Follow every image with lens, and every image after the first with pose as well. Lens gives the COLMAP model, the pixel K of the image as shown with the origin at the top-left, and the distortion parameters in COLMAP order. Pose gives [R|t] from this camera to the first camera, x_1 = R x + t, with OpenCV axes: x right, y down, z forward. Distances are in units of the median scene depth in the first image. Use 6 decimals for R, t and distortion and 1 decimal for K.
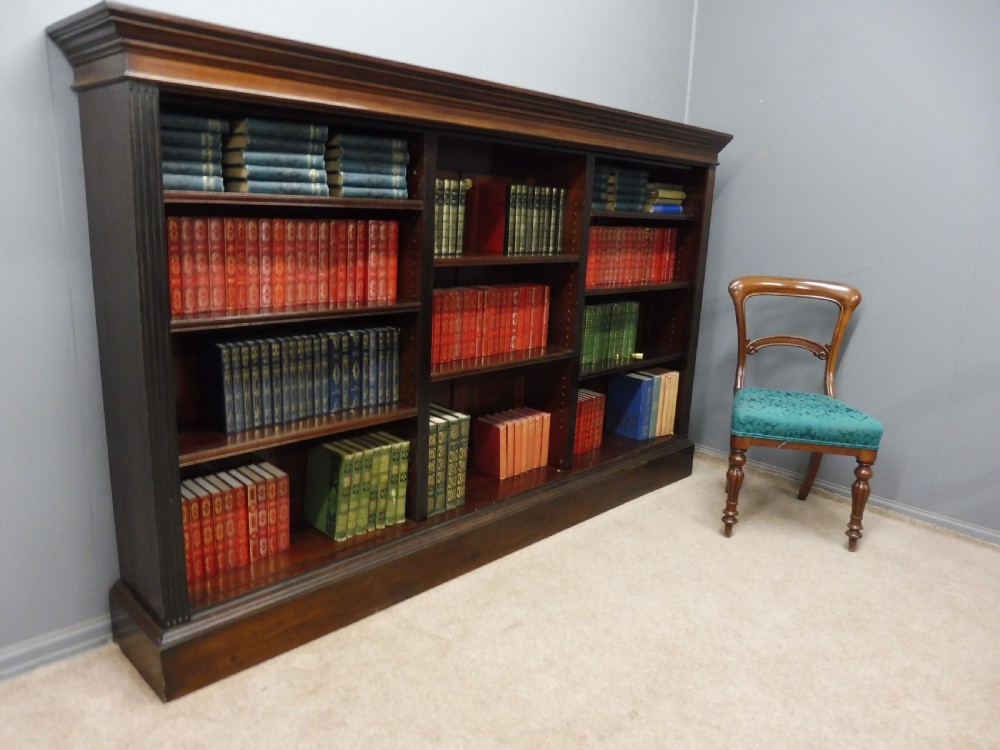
lens RADIAL K [[733.0, 0, 500.0], [0, 733.0, 375.0], [0, 0, 1]] dist [0.001163, -0.065587]
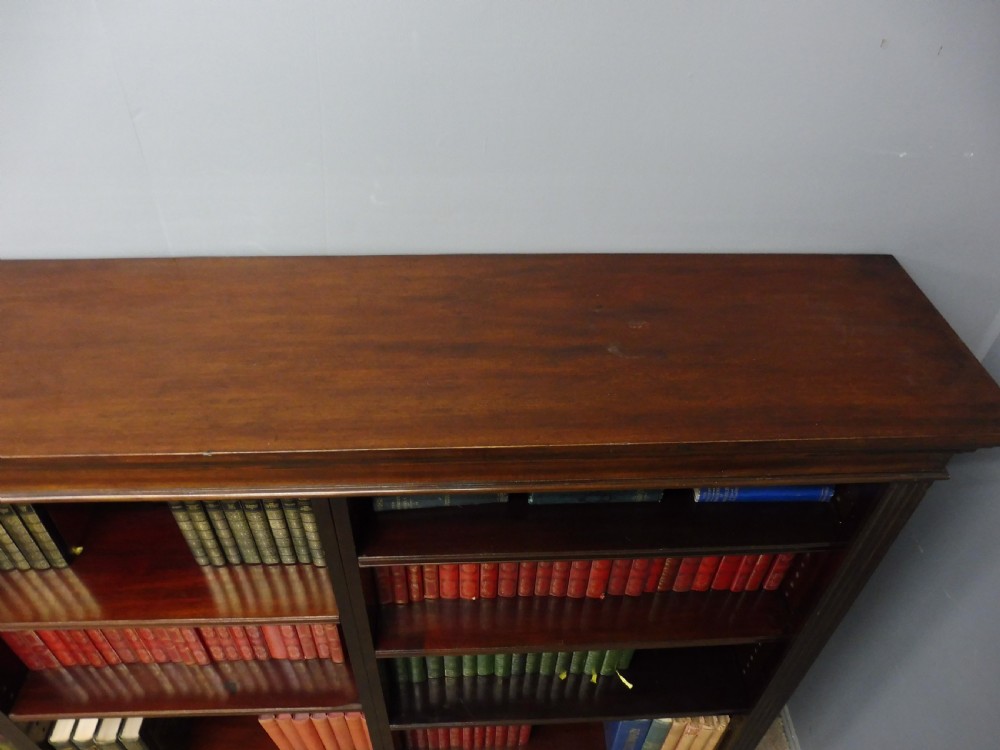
lens RADIAL K [[733.0, 0, 500.0], [0, 733.0, 375.0], [0, 0, 1]] dist [0.001163, -0.065587]
pose [[0.703613, 0.466365, -0.536127, 0.442004], [-0.131907, 0.827098, 0.546361, -0.697041], [0.698233, -0.313708, 0.643473, 0.990288]]
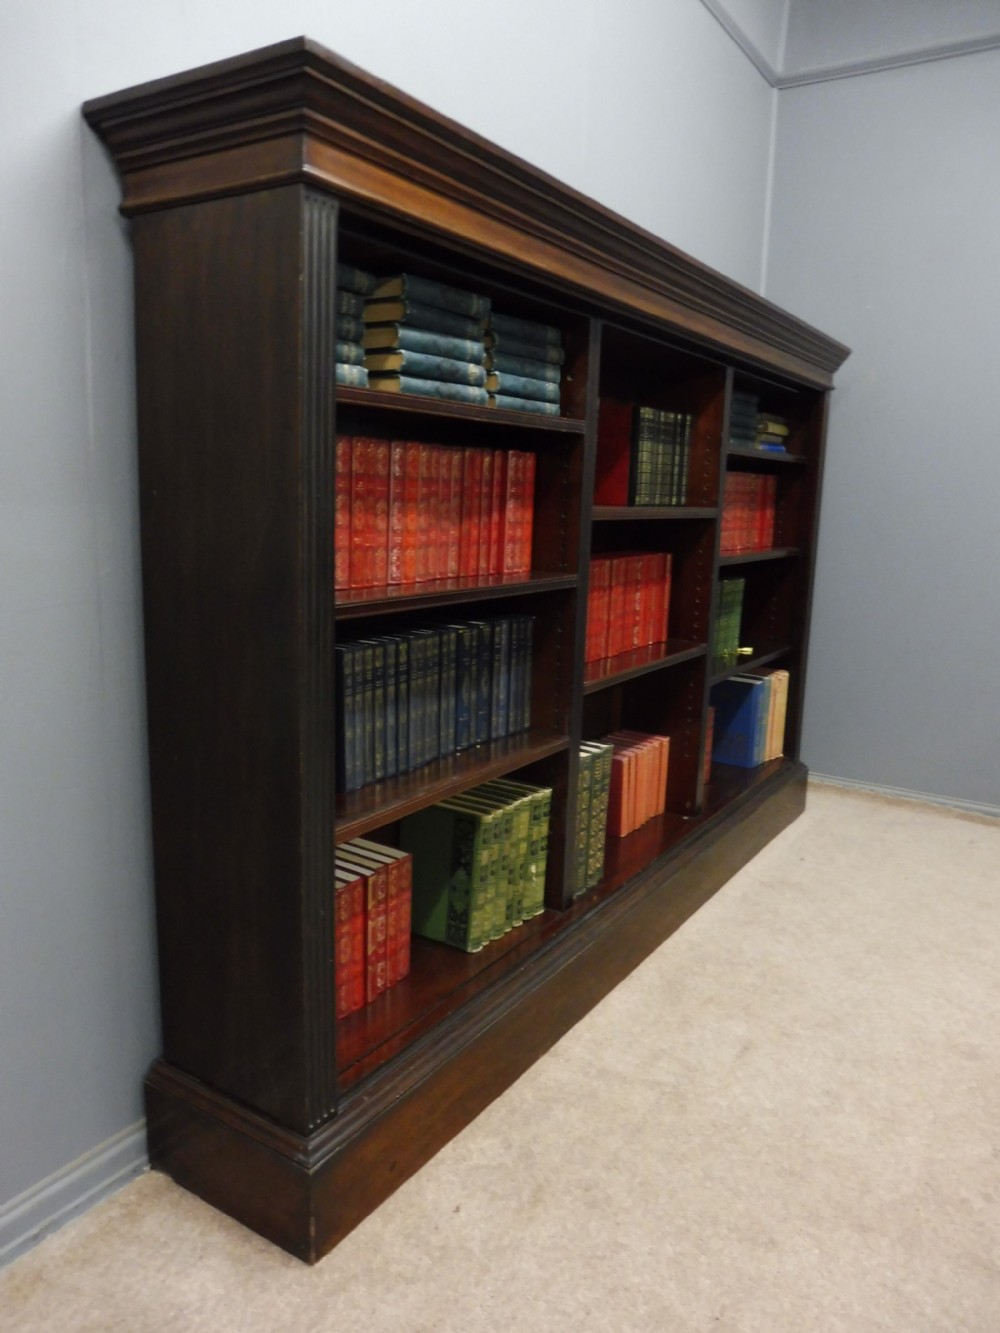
lens RADIAL K [[977.0, 0, 500.0], [0, 977.0, 666.5], [0, 0, 1]] dist [0.001163, -0.065587]
pose [[0.978543, -0.052641, 0.199203, -0.353316], [0.060373, 0.997632, -0.032936, 0.008592], [-0.196998, 0.044256, 0.979405, 0.153305]]
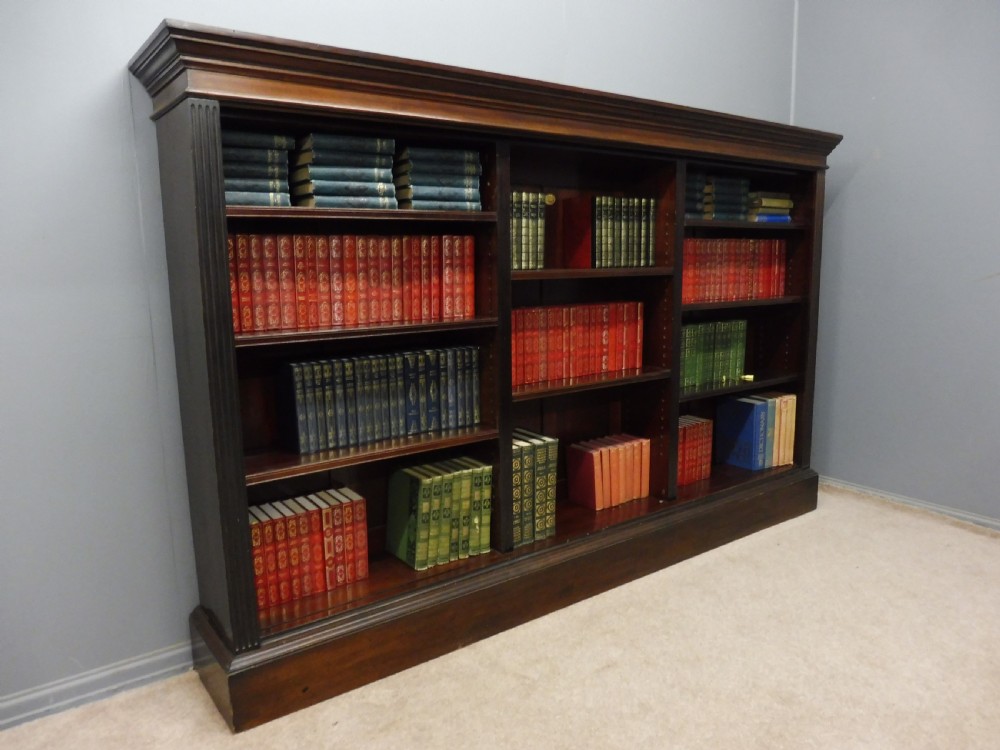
lens RADIAL K [[733.0, 0, 500.0], [0, 733.0, 375.0], [0, 0, 1]] dist [0.001163, -0.065587]
pose [[0.985712, -0.032377, -0.165296, 0.049322], [0.020745, 0.997216, -0.071618, 0.043741], [0.167155, 0.067165, 0.983640, 0.063136]]
